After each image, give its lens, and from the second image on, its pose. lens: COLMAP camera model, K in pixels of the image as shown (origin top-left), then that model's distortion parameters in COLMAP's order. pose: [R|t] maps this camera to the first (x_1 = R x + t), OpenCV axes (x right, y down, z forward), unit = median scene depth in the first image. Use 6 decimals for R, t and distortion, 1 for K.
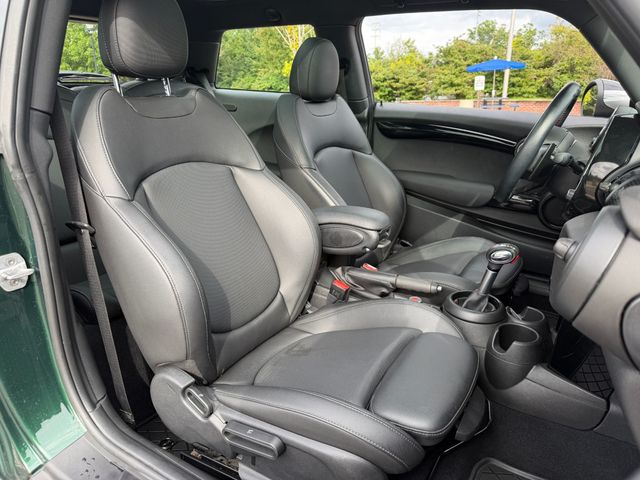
lens RADIAL K [[450.5, 0, 319.1], [0, 450.5, 241.0], [0, 0, 1]] dist [0.035160, -0.043158]
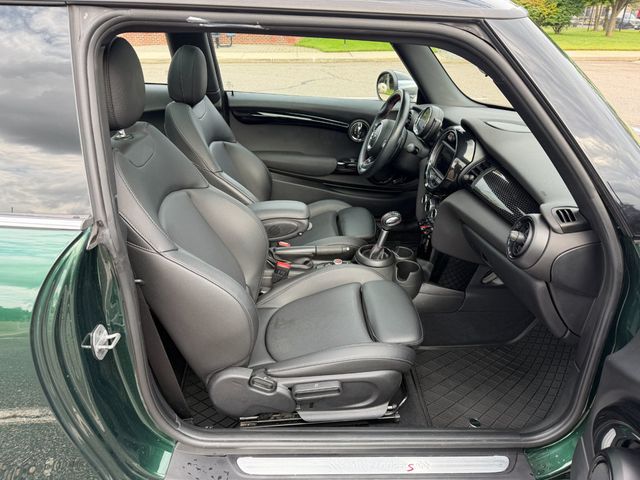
lens RADIAL K [[450.5, 0, 319.7], [0, 450.5, 242.9], [0, 0, 1]] dist [0.035160, -0.043158]
pose [[0.826426, -0.236255, 0.511081, -0.342295], [0.155988, 0.968248, 0.195352, -0.132494], [-0.541007, -0.081722, 0.837038, -0.077675]]
